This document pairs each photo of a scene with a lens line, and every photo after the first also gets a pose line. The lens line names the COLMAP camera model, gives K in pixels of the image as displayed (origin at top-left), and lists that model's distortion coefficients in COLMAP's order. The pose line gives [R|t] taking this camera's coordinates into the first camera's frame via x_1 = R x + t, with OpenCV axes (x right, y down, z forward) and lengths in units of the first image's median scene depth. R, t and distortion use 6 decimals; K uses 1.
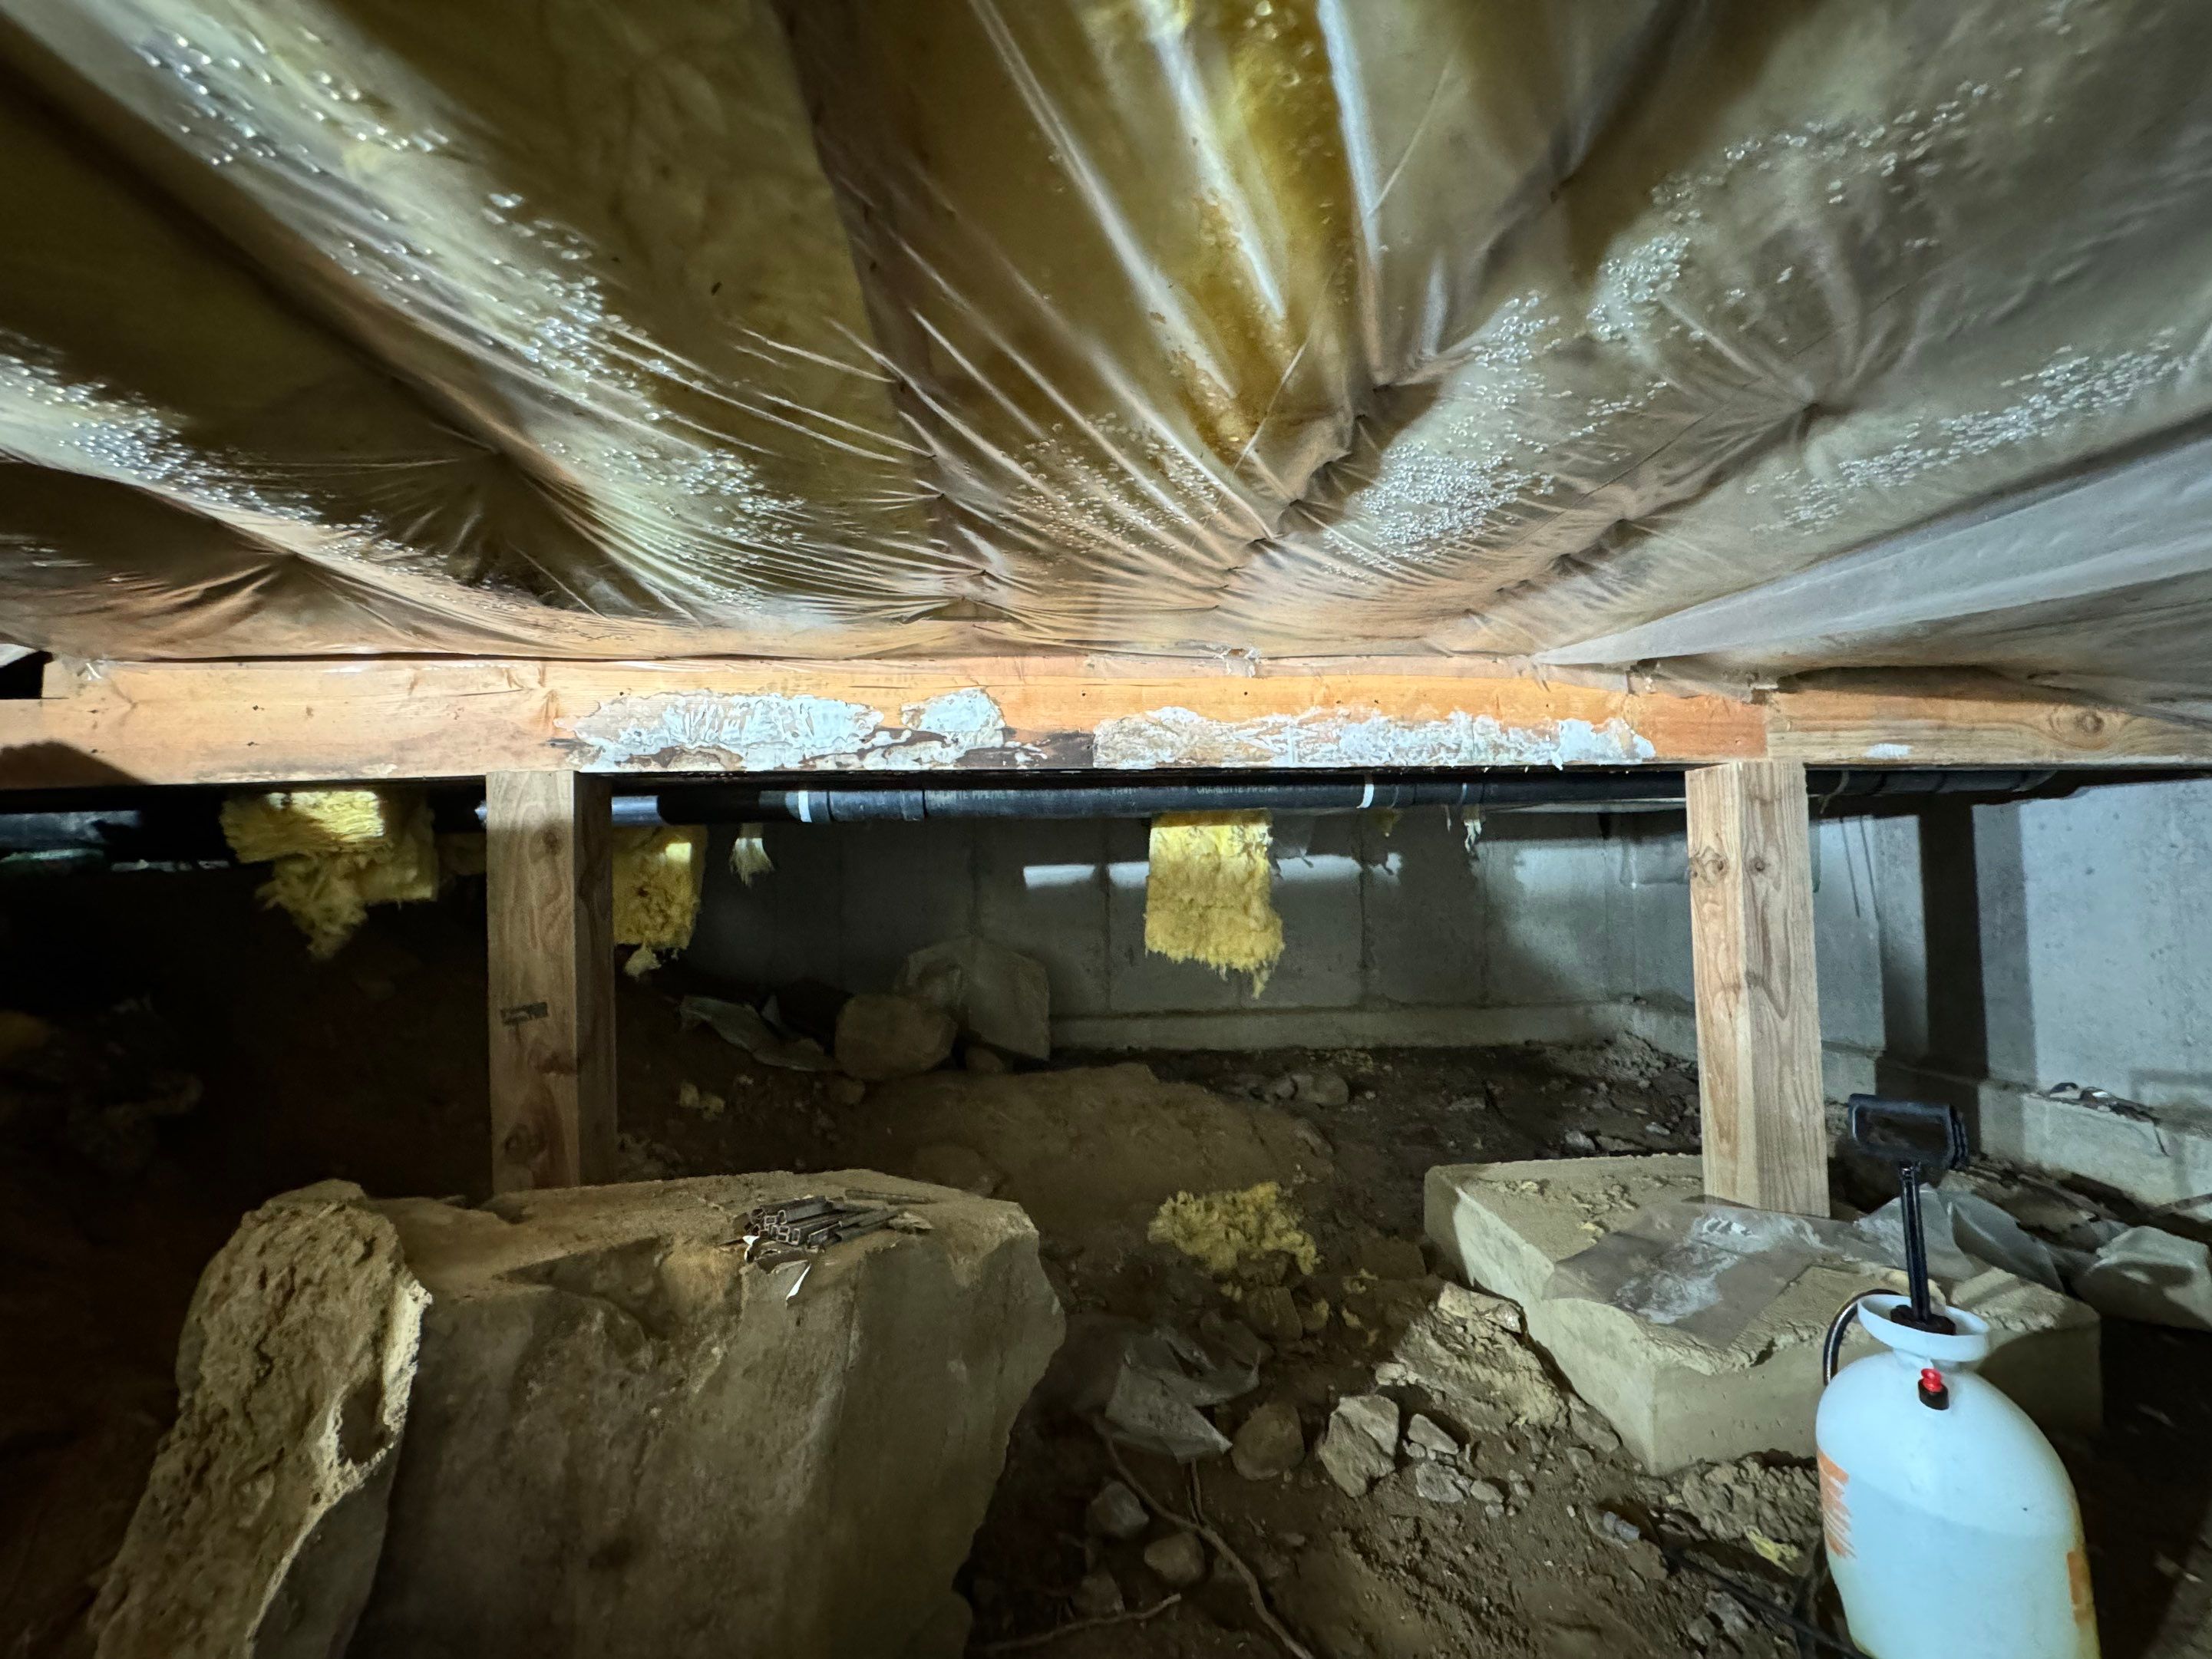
lens RADIAL K [[877.8, 0, 1105.4], [0, 877.8, 828.2], [0, 0, 1]] dist [-0.001470, 0.000096]
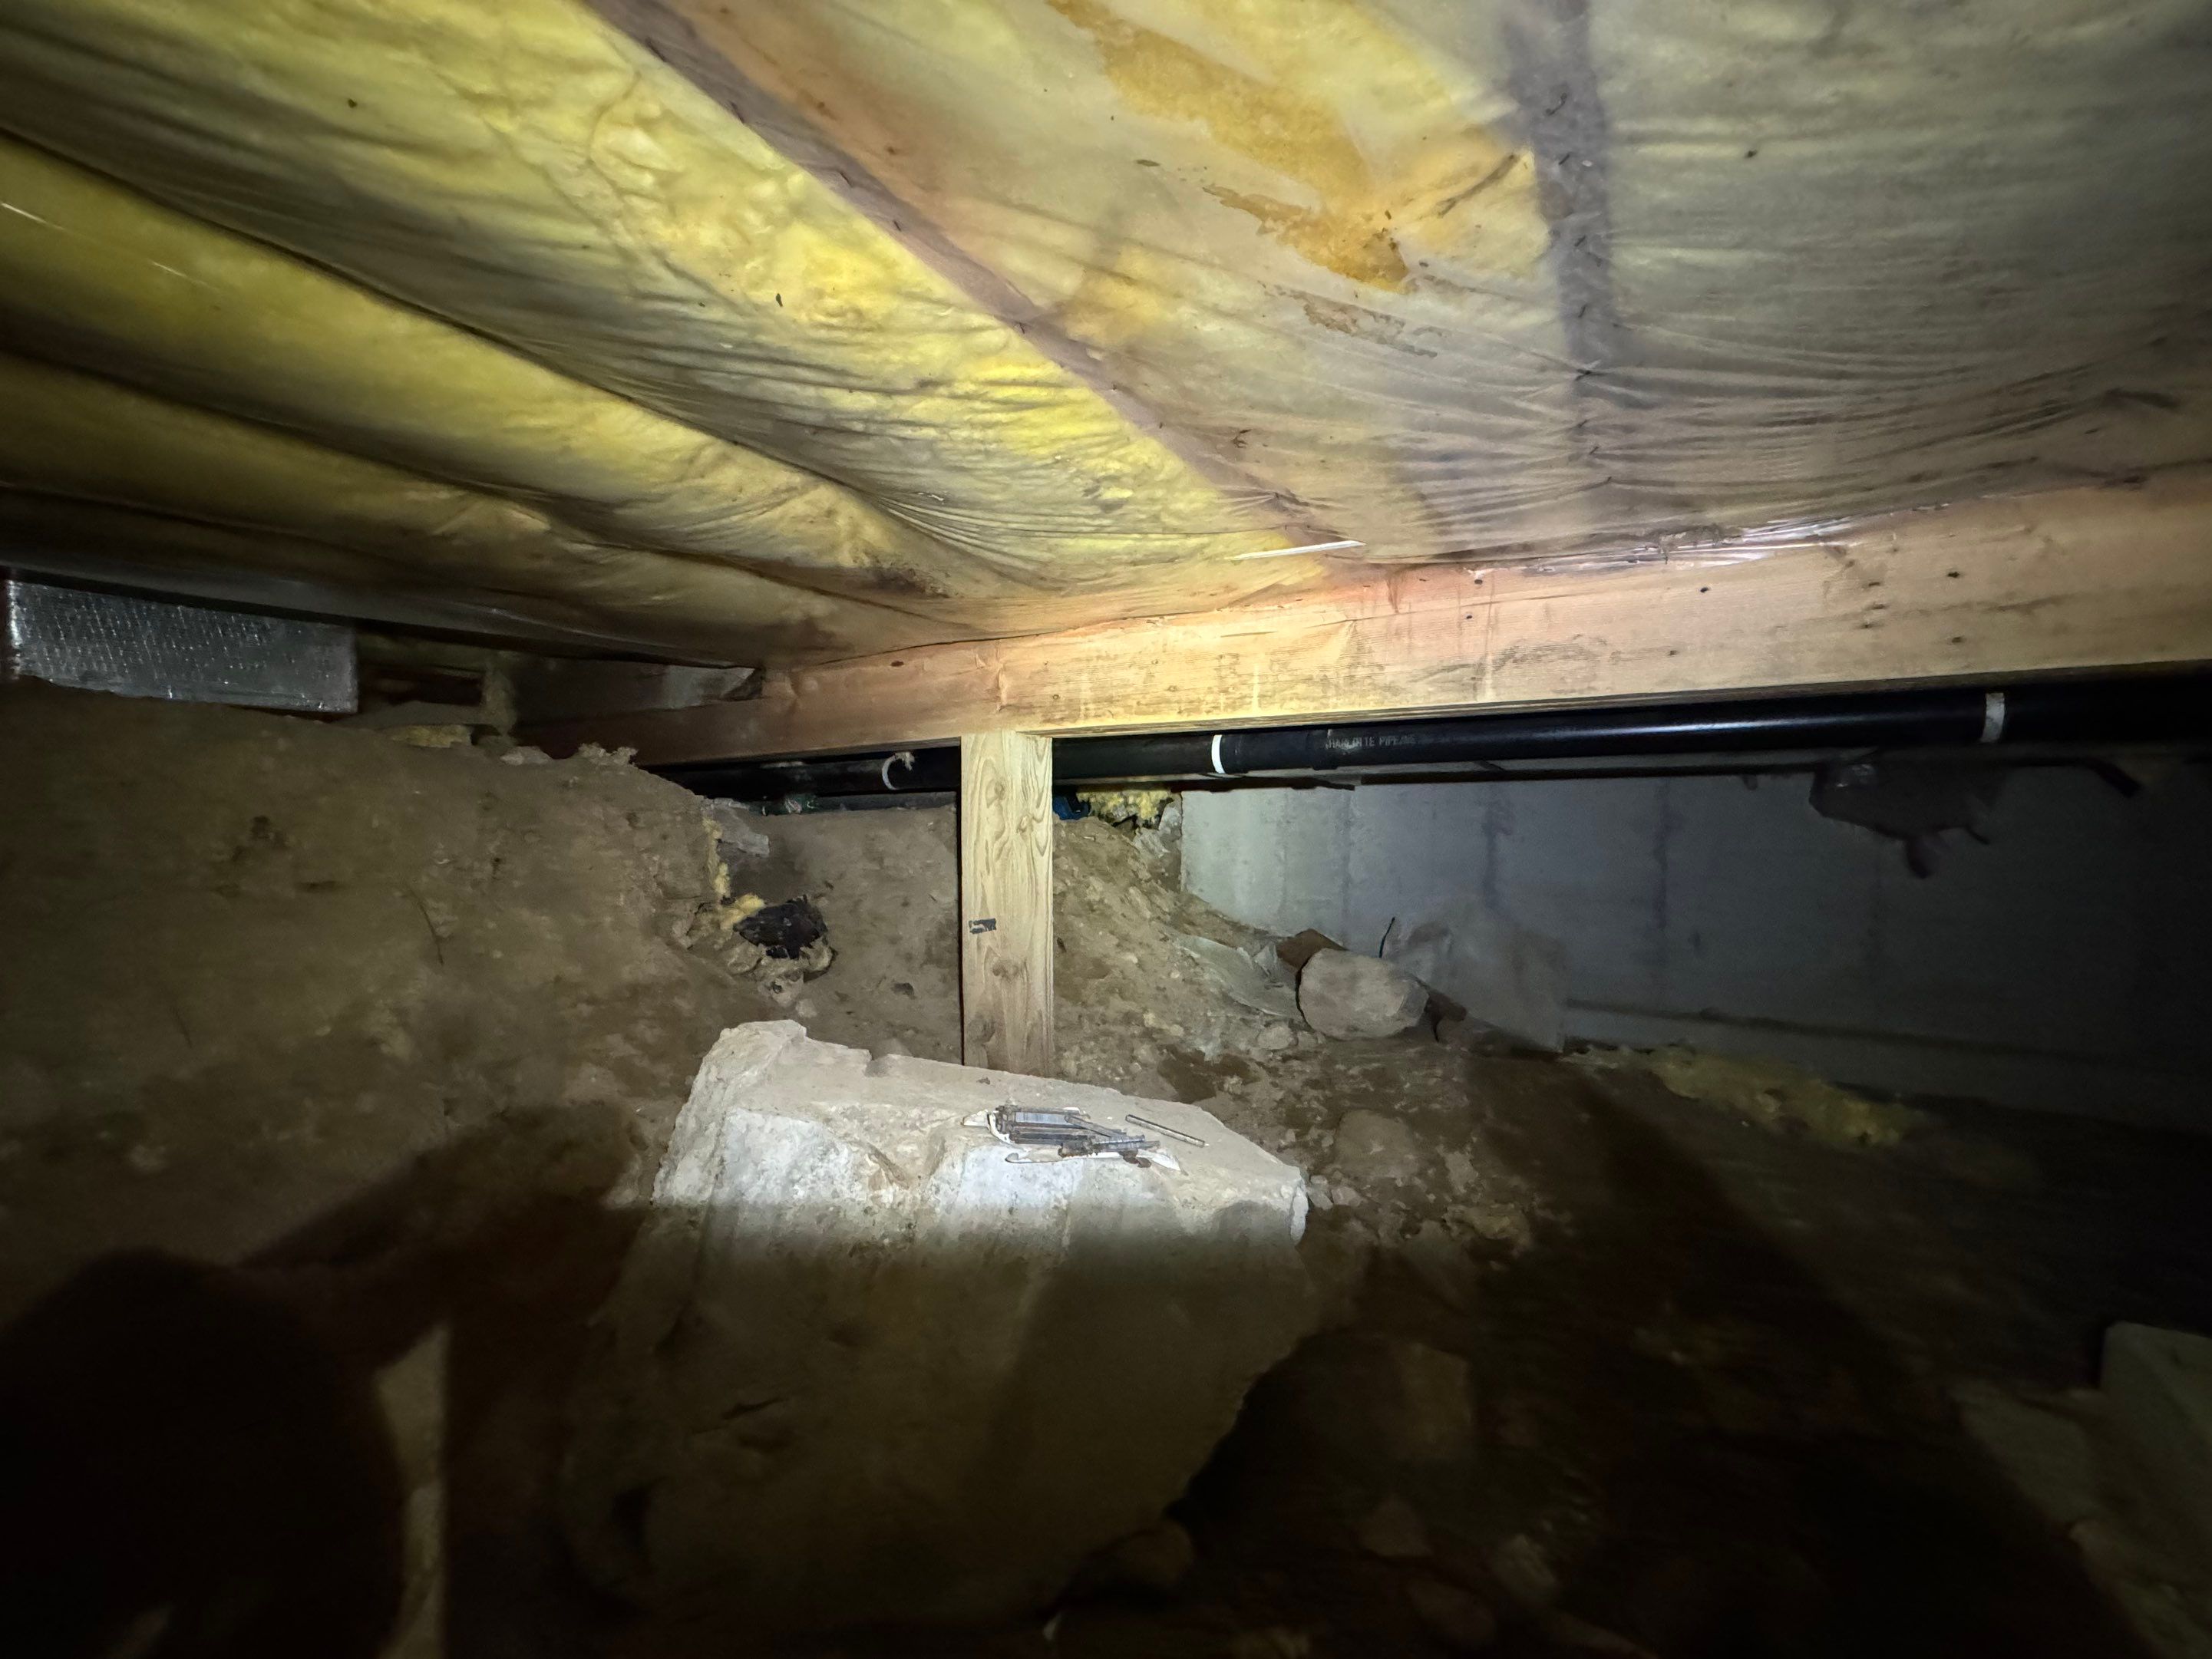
lens RADIAL K [[877.8, 0, 1105.2], [0, 877.8, 826.5], [0, 0, 1]] dist [-0.001470, 0.000096]
pose [[0.792393, 0.027112, -0.609409, 0.207475], [-0.001195, 0.999079, 0.042894, 0.012939], [0.610010, -0.033261, 0.791695, 0.102866]]
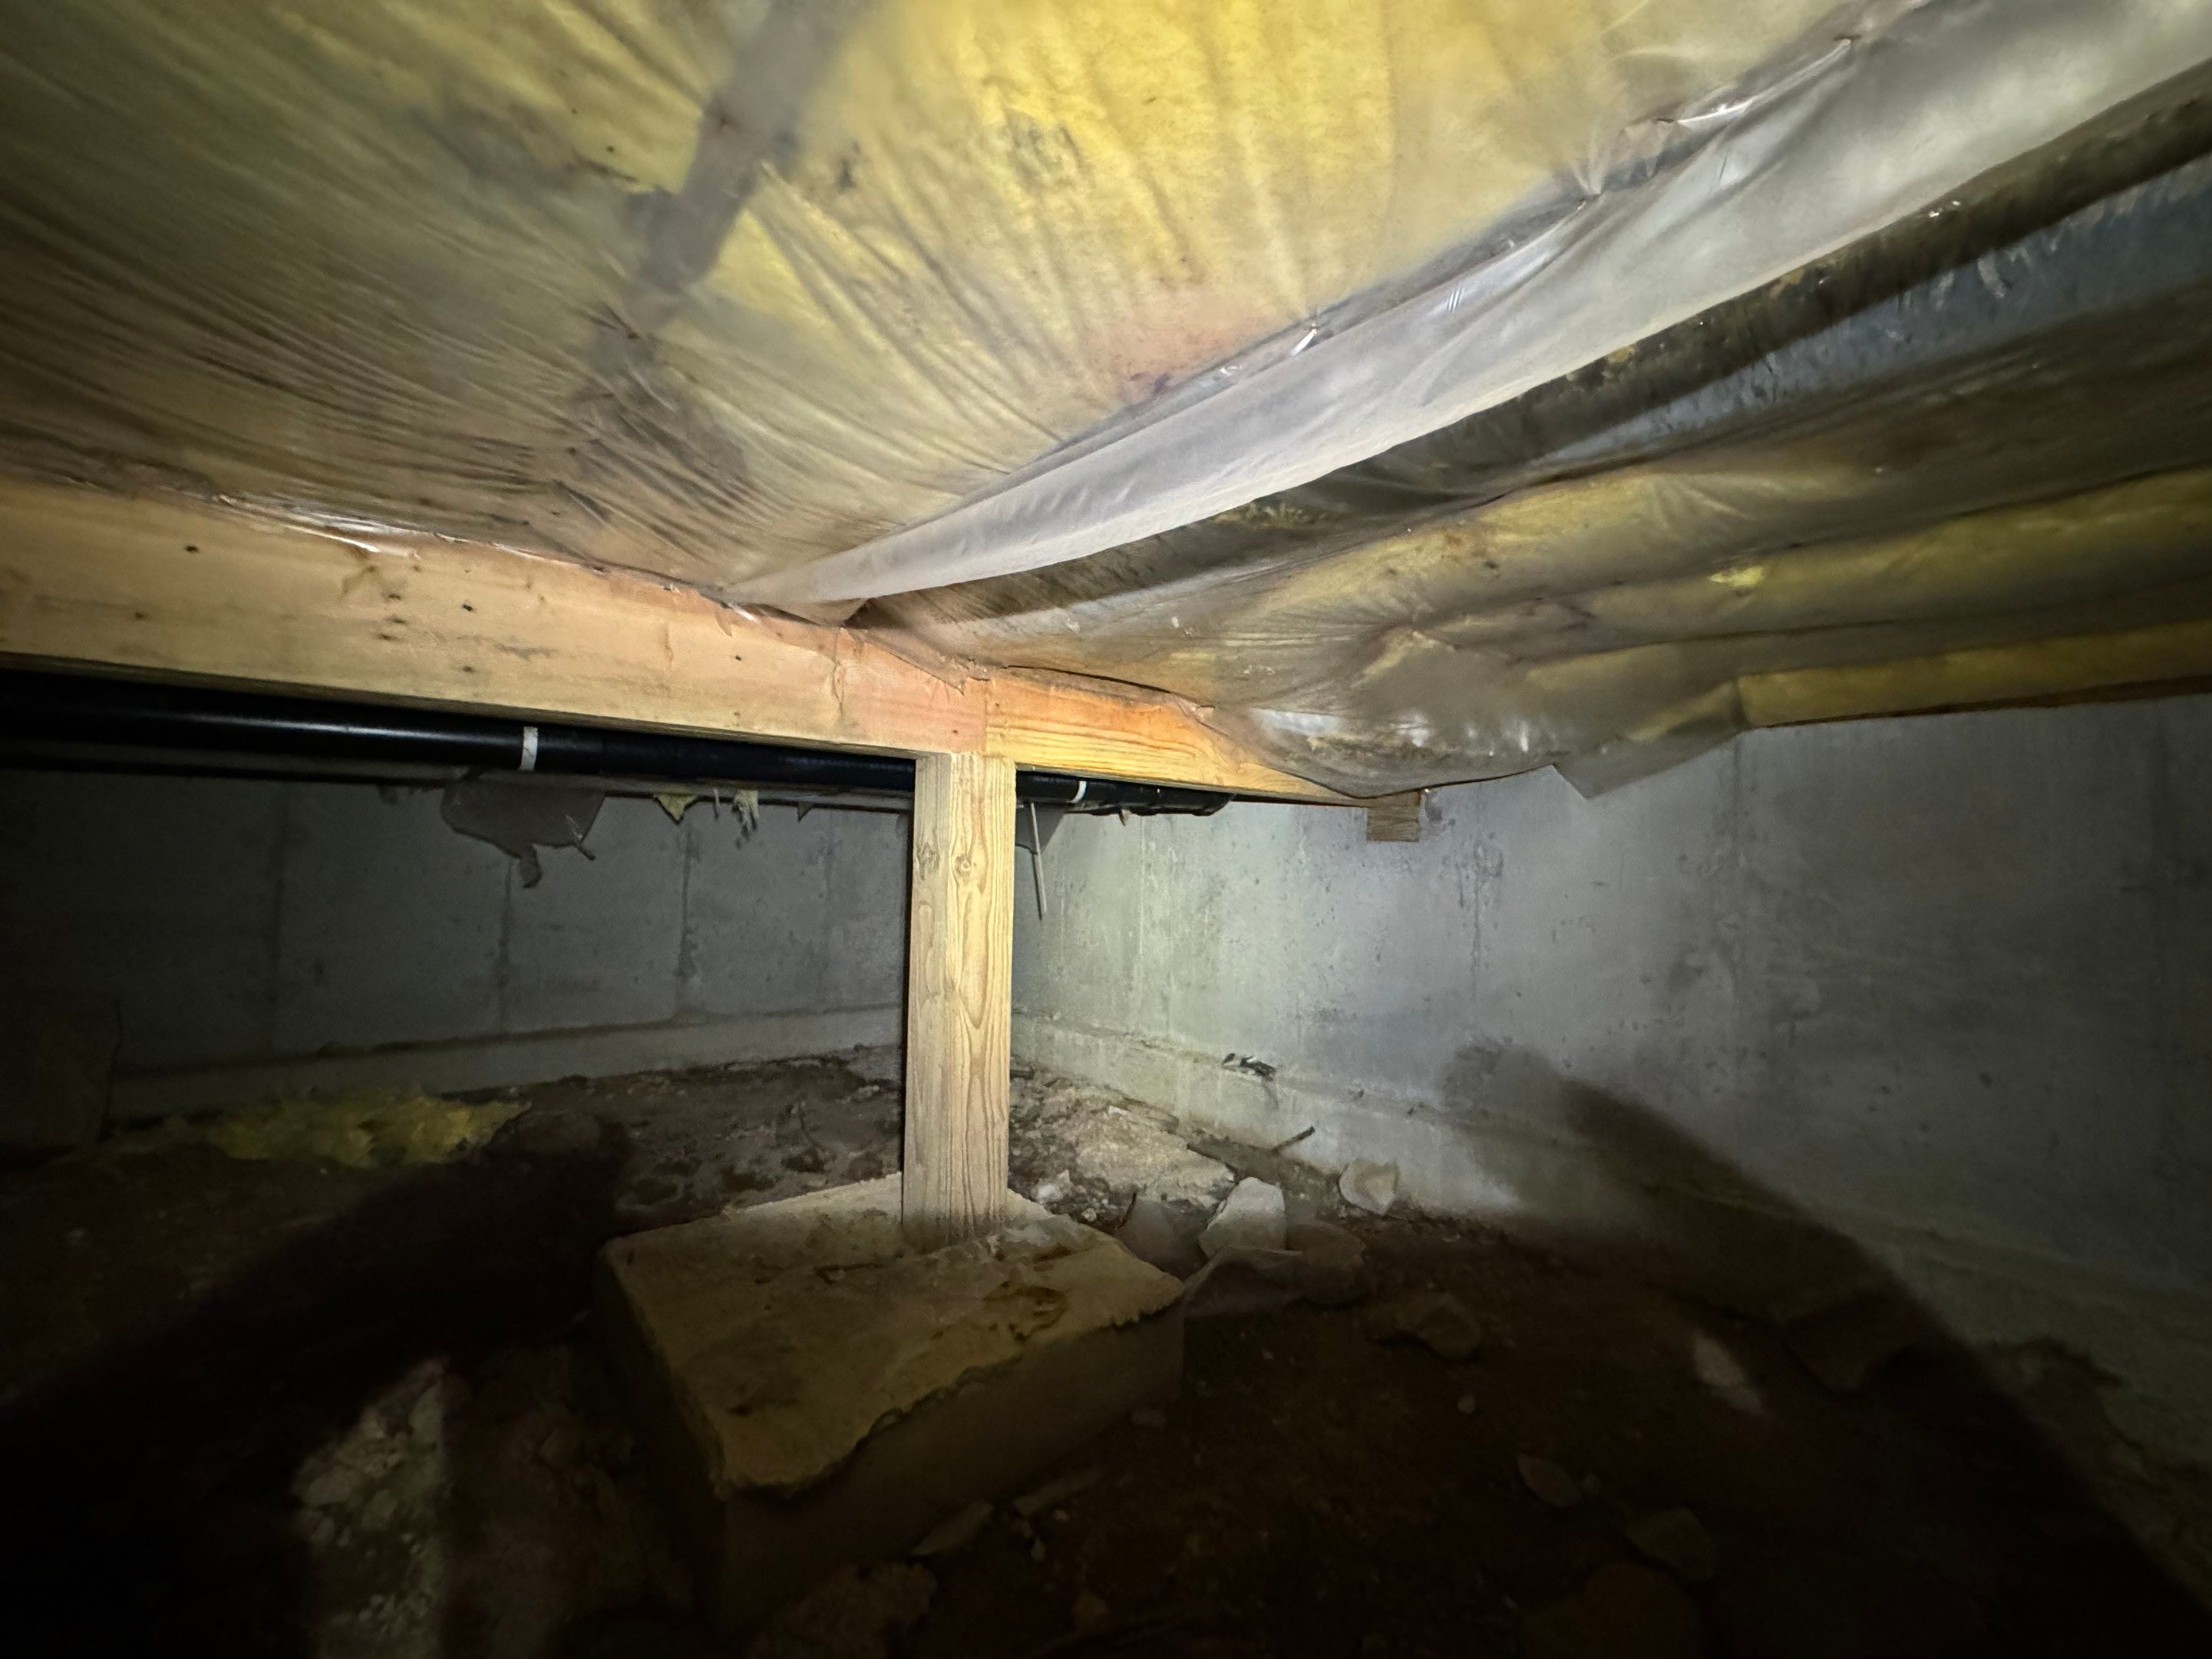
lens RADIAL K [[877.8, 0, 1107.3], [0, 877.8, 828.7], [0, 0, 1]] dist [-0.001470, 0.000096]
pose [[0.816104, 0.057714, 0.575016, 0.323229], [-0.059275, 0.998113, -0.016052, 0.009136], [-0.574857, -0.020984, 0.817984, 0.144463]]
